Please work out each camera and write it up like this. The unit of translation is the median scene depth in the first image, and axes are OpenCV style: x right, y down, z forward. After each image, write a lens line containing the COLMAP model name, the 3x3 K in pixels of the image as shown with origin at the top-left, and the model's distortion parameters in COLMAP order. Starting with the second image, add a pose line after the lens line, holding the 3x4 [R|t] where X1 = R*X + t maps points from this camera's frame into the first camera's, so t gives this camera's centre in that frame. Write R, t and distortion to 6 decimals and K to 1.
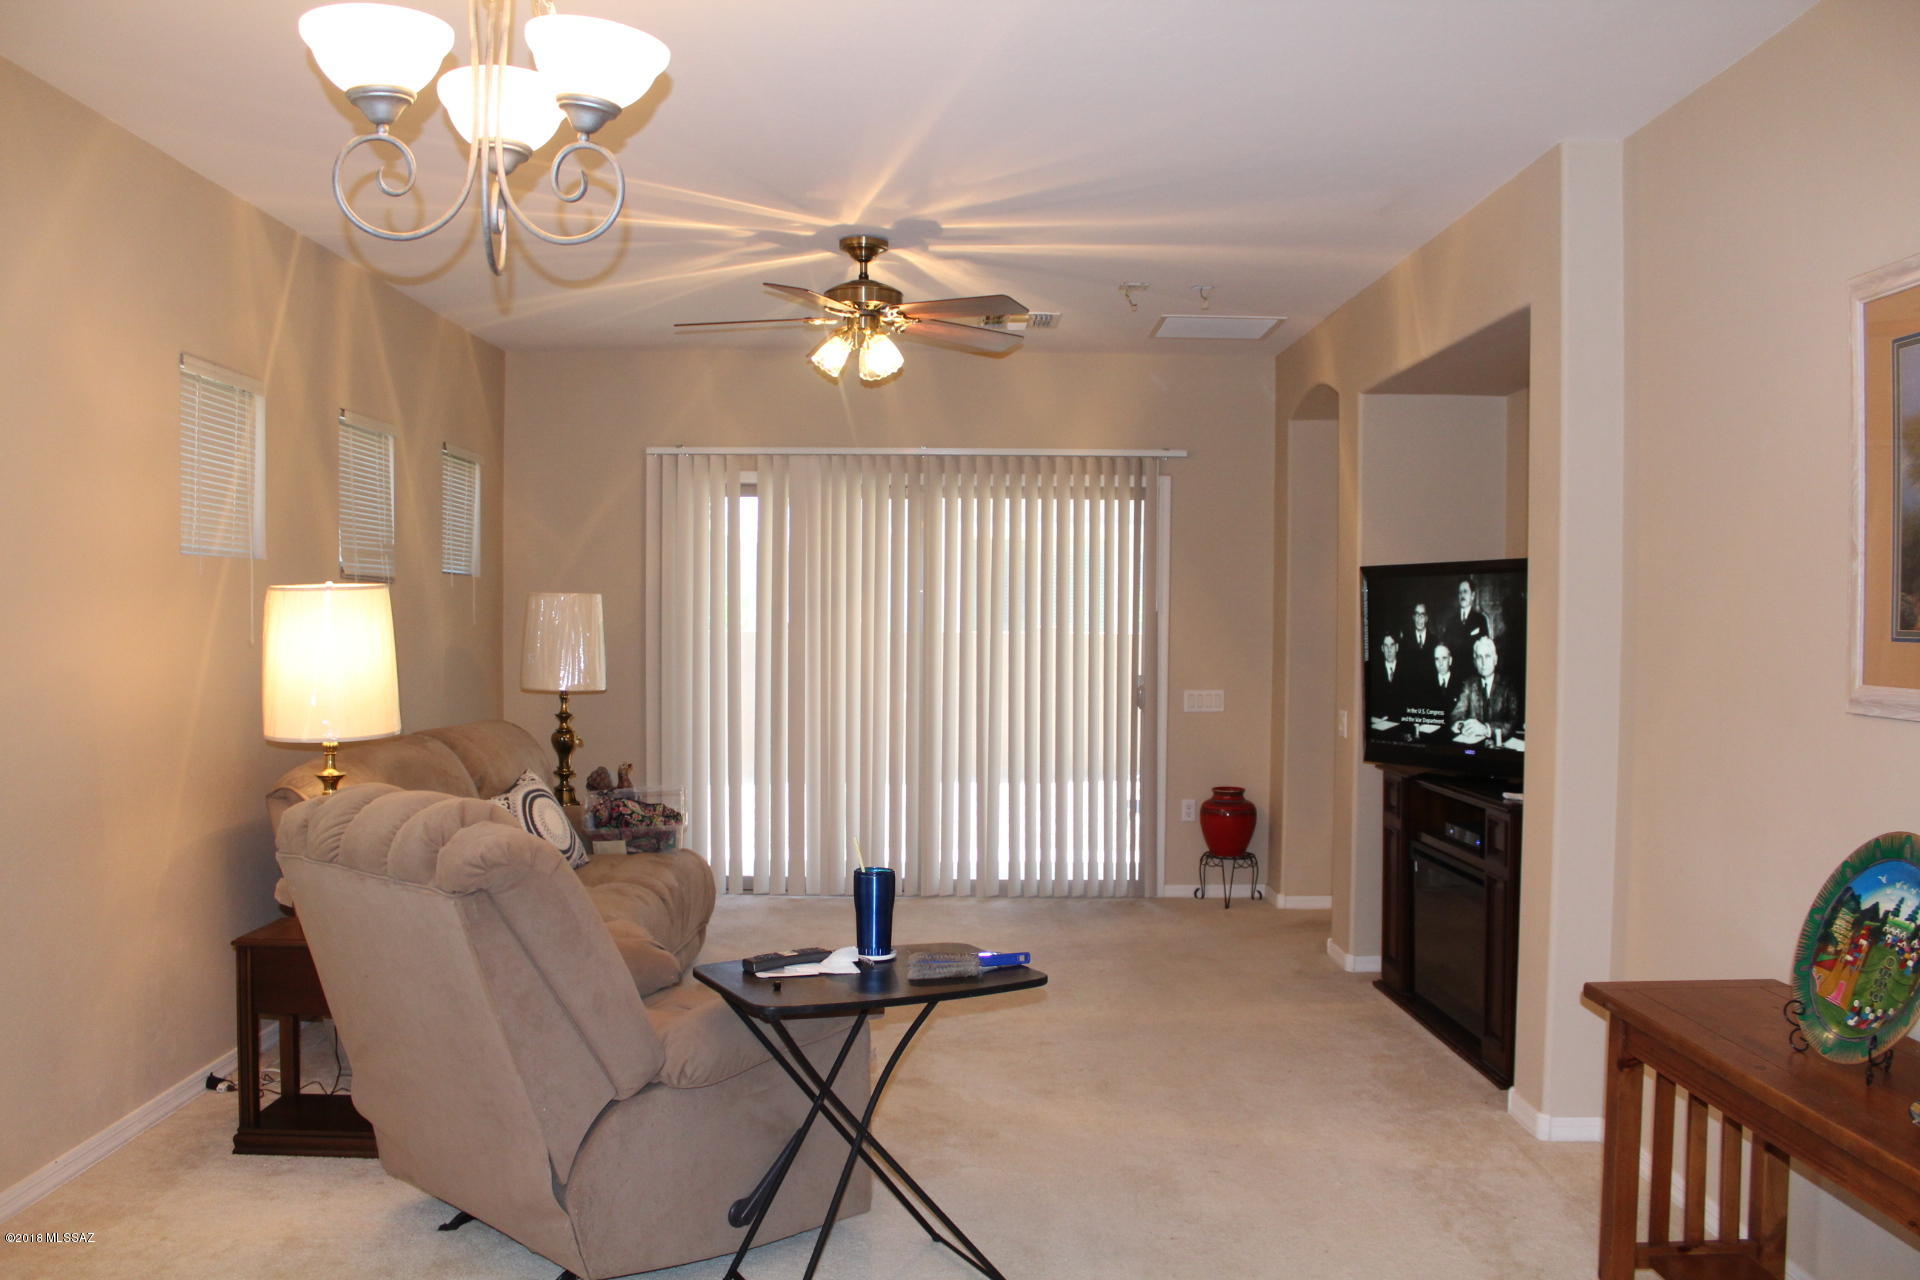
lens RADIAL K [[1574.1, 0, 955.5], [0, 1574.1, 636.5], [0, 0, 1]] dist [-0.161428, 0.135079]
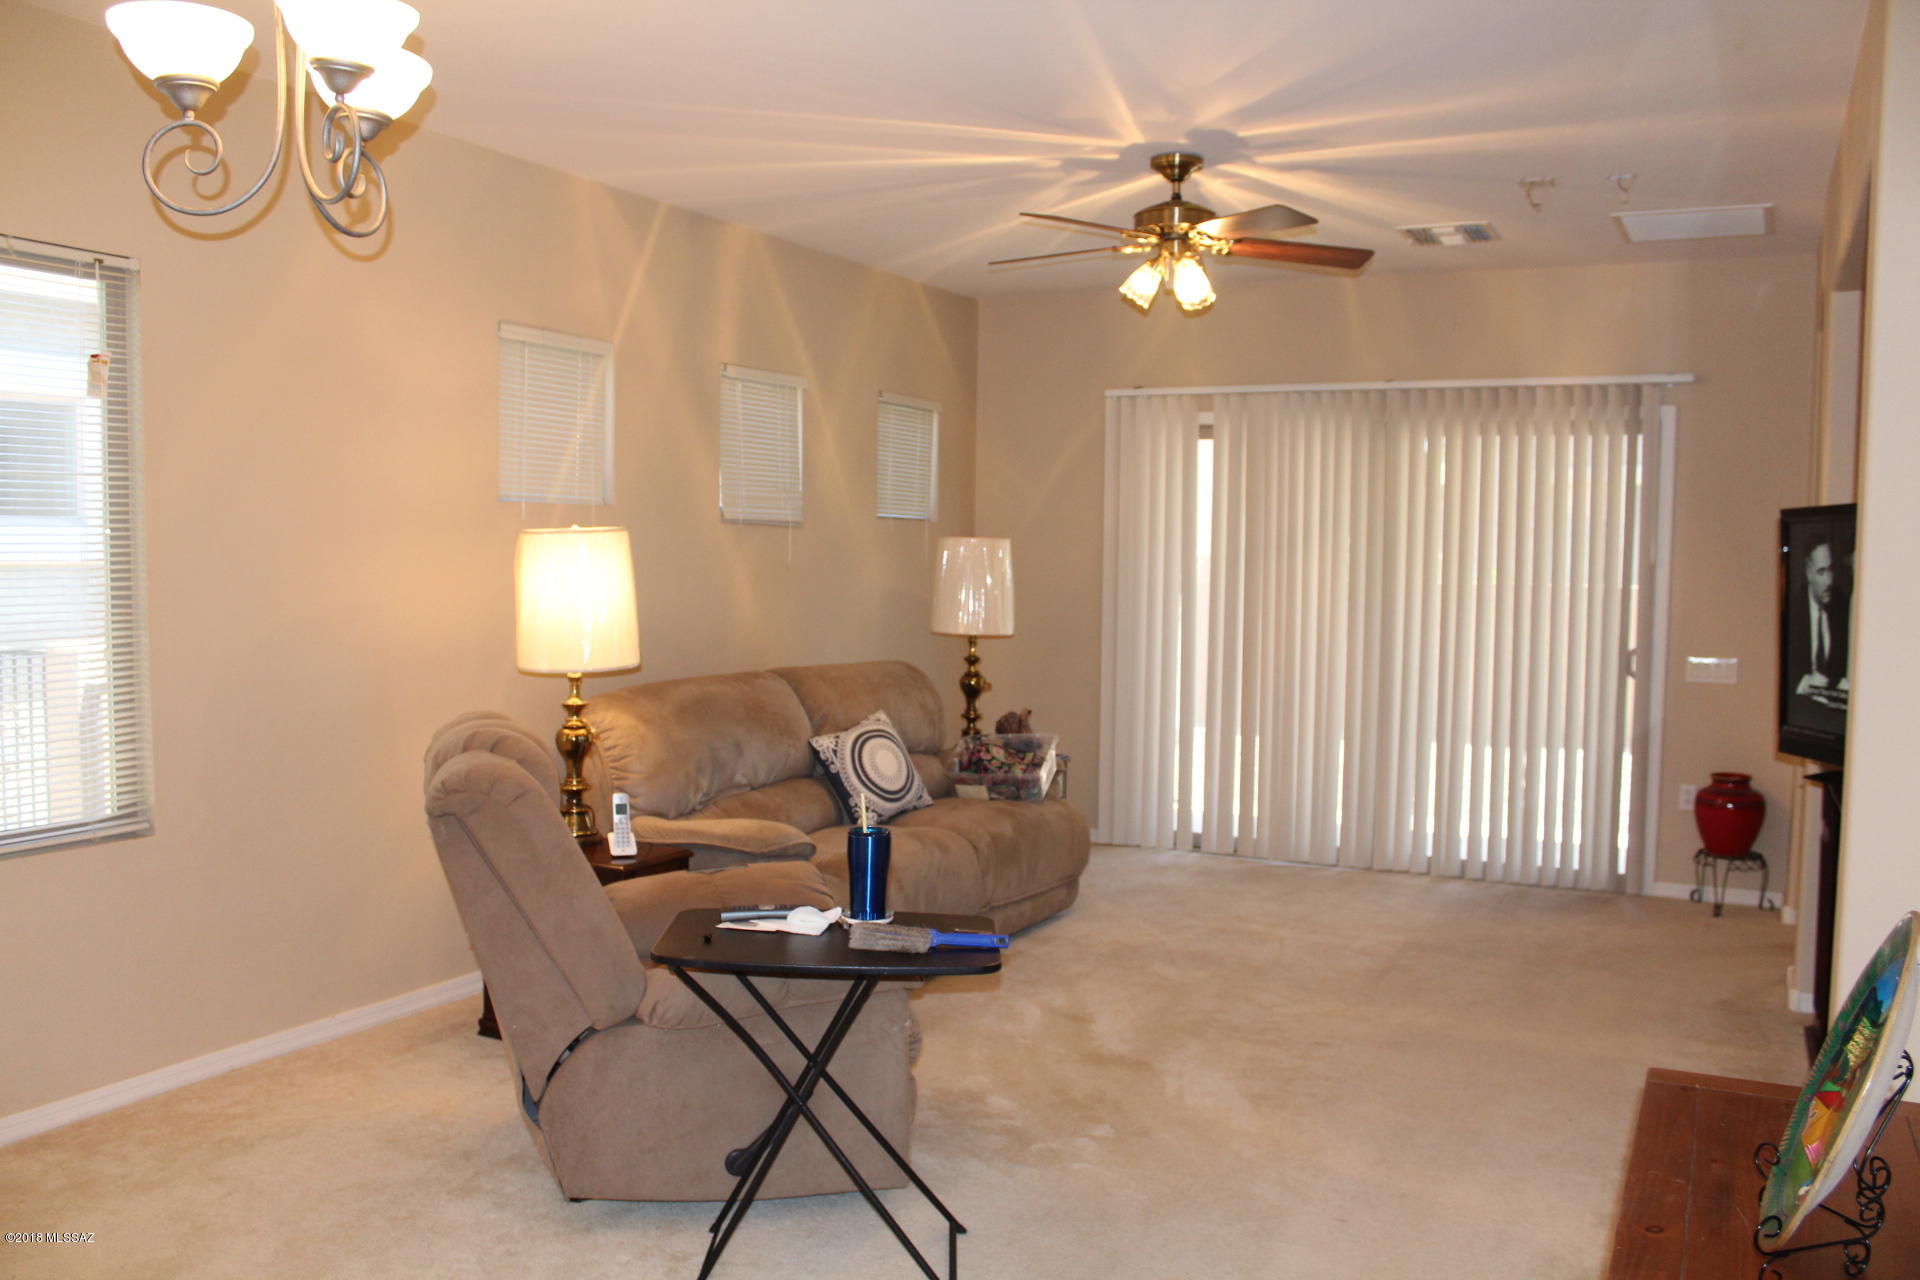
lens RADIAL K [[1574.1, 0, 964.7], [0, 1574.1, 642.0], [0, 0, 1]] dist [-0.161428, 0.135079]
pose [[0.884762, 0.033273, -0.464854, 0.239677], [-0.016253, 0.999044, 0.040573, -0.001795], [0.465760, -0.028342, 0.884457, 0.106627]]
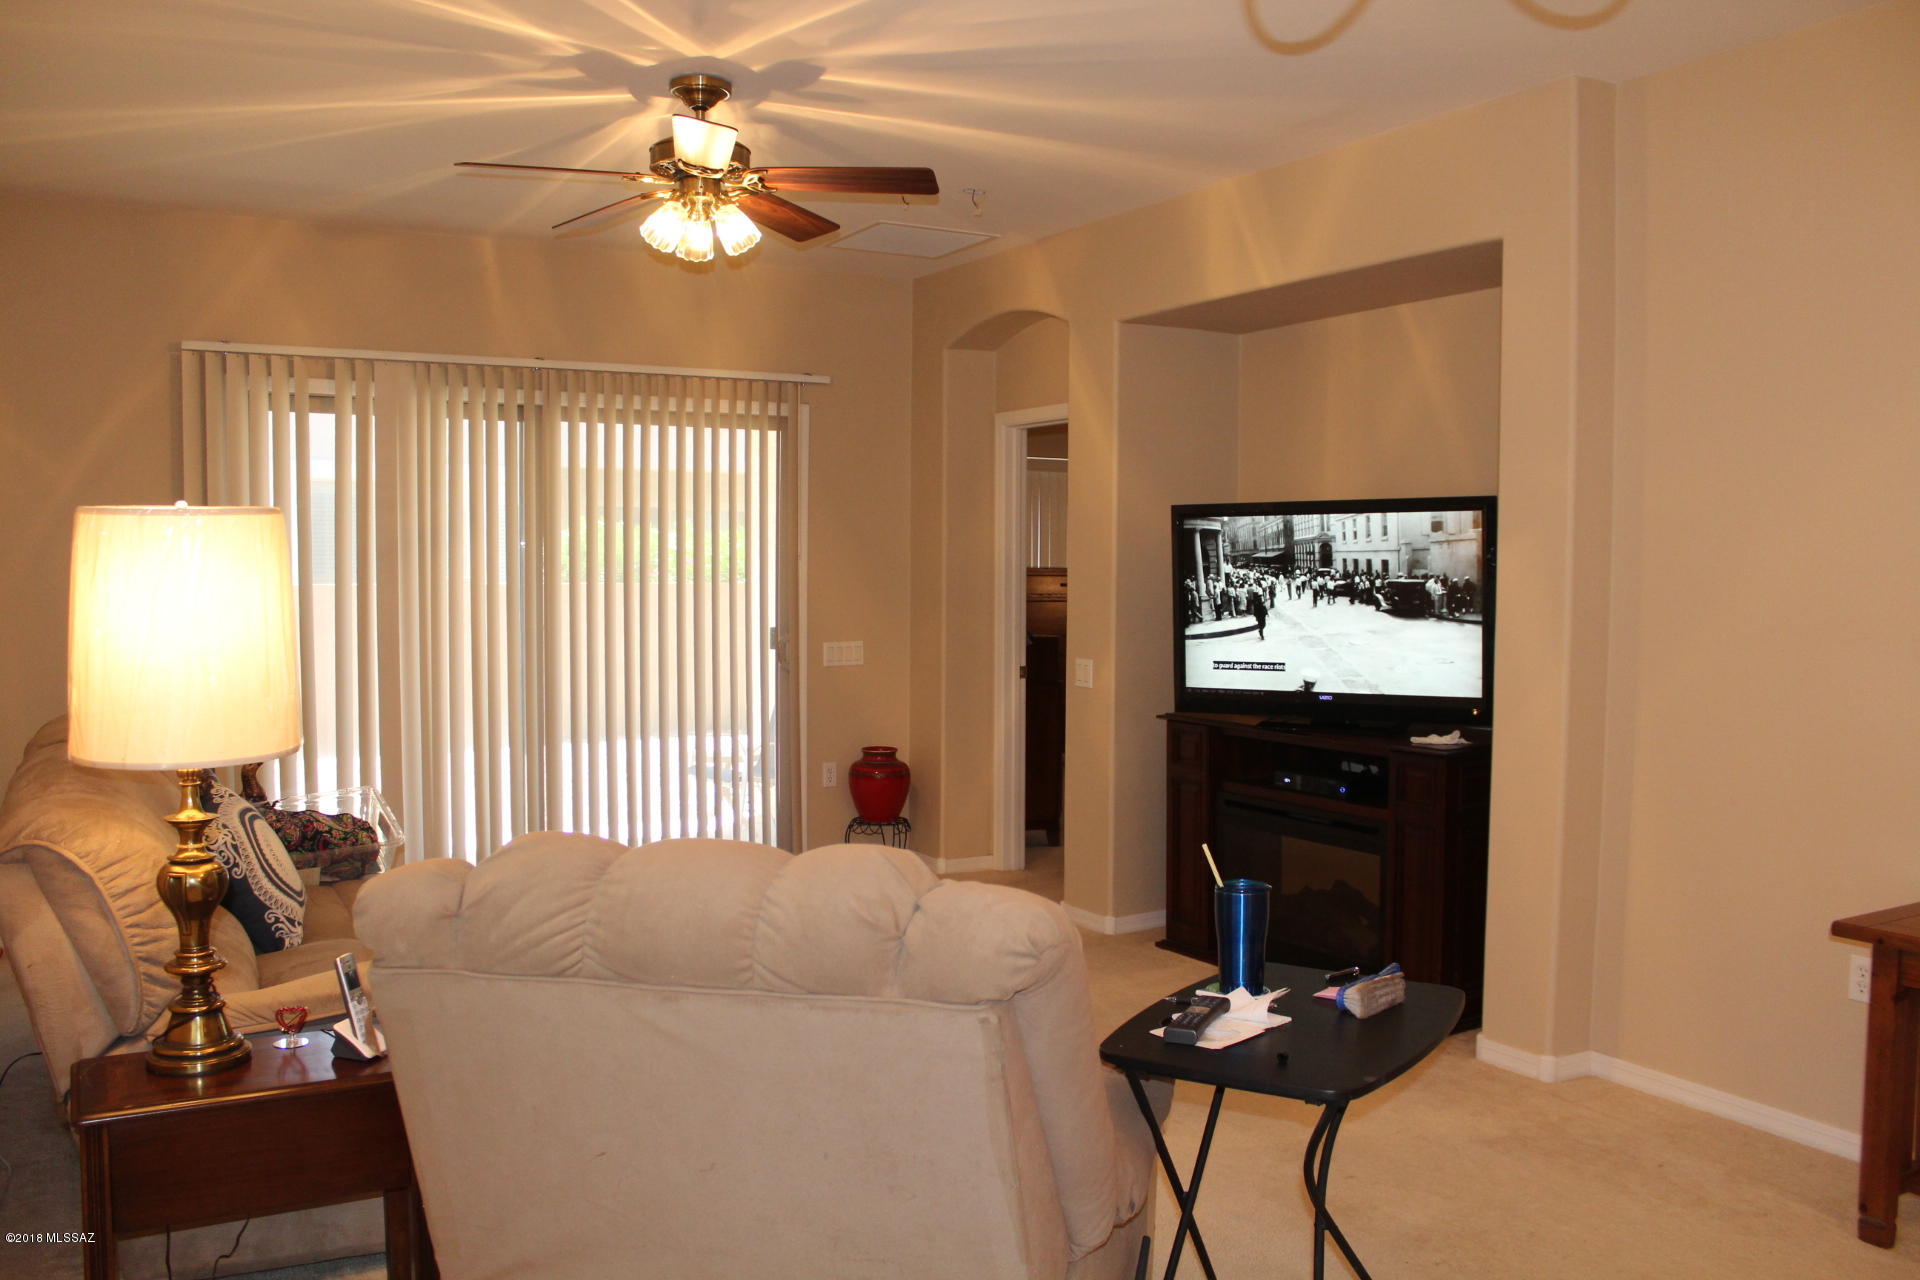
lens RADIAL K [[1574.1, 0, 956.8], [0, 1574.1, 653.1], [0, 0, 1]] dist [-0.161428, 0.135079]
pose [[0.872383, -0.032207, 0.487761, -0.298765], [0.011380, 0.998895, 0.045604, 0.000050], [-0.488691, -0.034233, 0.871785, 0.223770]]
